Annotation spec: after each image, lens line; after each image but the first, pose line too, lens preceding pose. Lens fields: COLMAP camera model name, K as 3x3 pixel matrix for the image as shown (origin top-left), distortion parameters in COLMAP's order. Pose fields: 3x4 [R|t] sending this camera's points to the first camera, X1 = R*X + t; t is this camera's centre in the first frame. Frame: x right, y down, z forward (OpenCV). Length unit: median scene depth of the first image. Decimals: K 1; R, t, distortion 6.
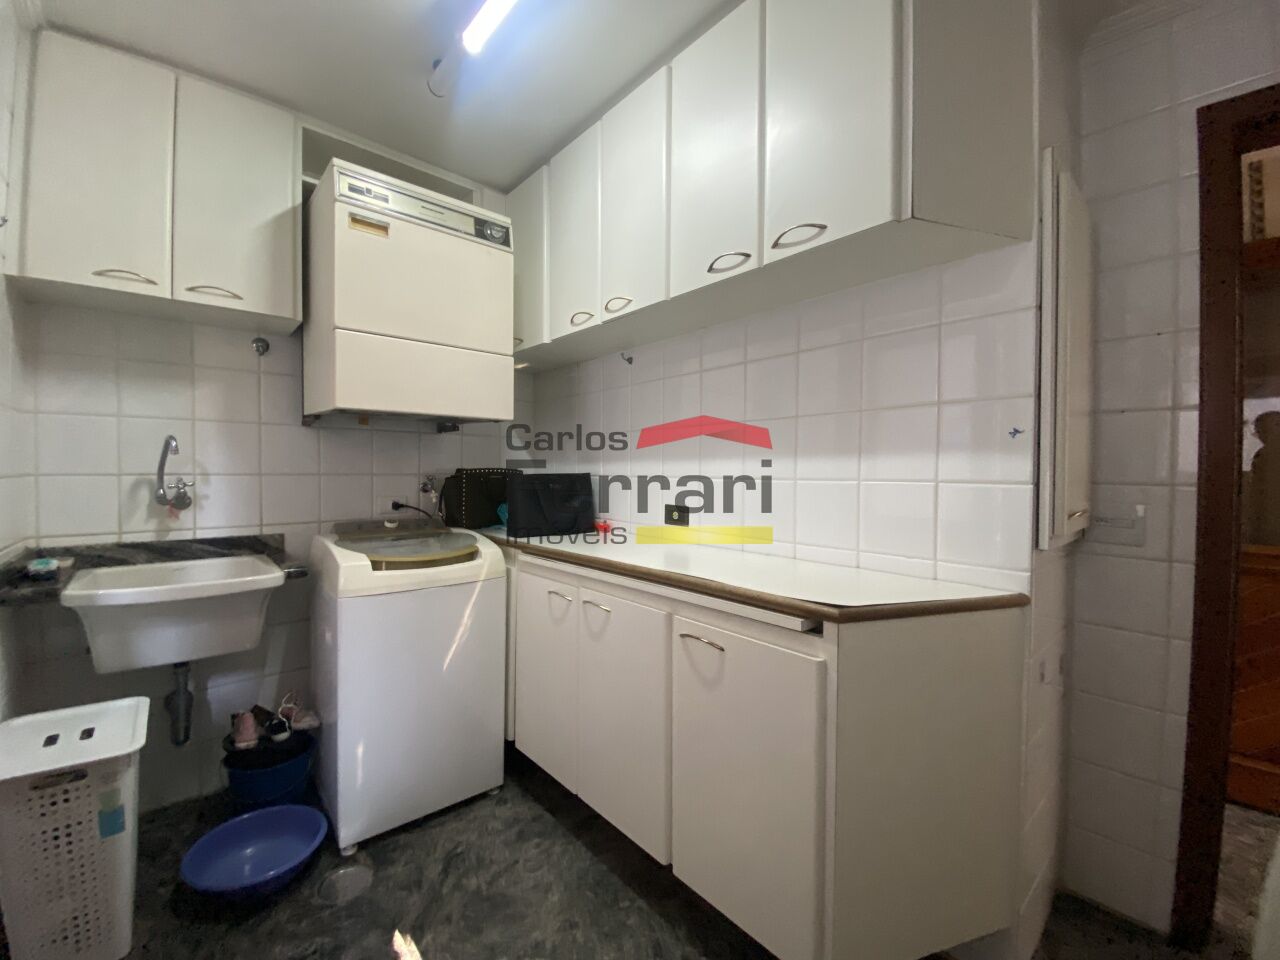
lens RADIAL K [[522.4, 0, 640.0], [0, 522.4, 480.0], [0, 0, 1]] dist [0.019845, -0.020607]
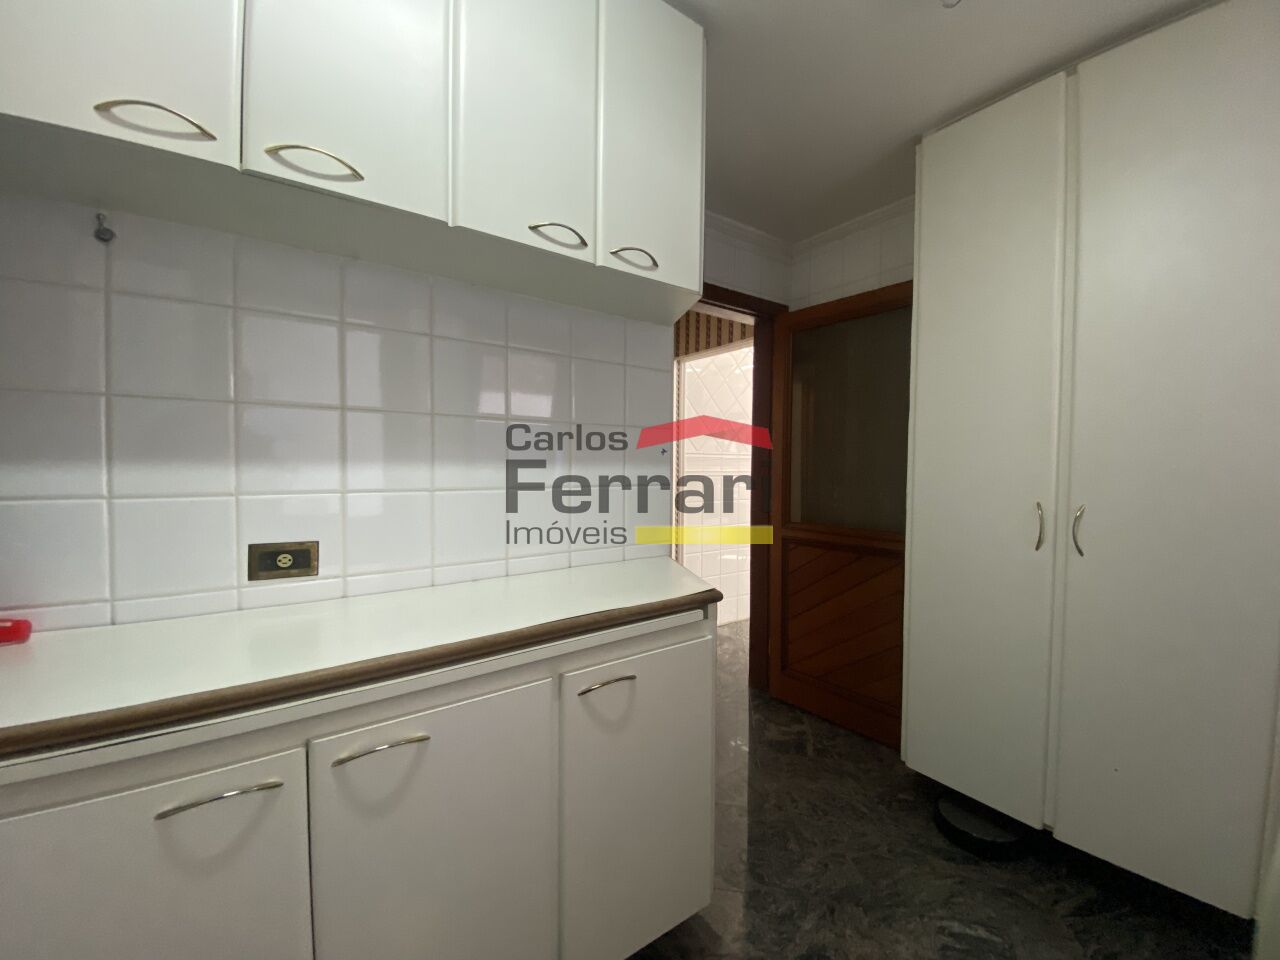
lens RADIAL K [[522.4, 0, 640.0], [0, 522.4, 480.0], [0, 0, 1]] dist [0.019845, -0.020607]
pose [[0.074525, -0.006439, 0.997198, -0.679598], [0.023446, 0.999714, 0.004703, -0.020104], [-0.996943, 0.023030, 0.074655, 0.836493]]
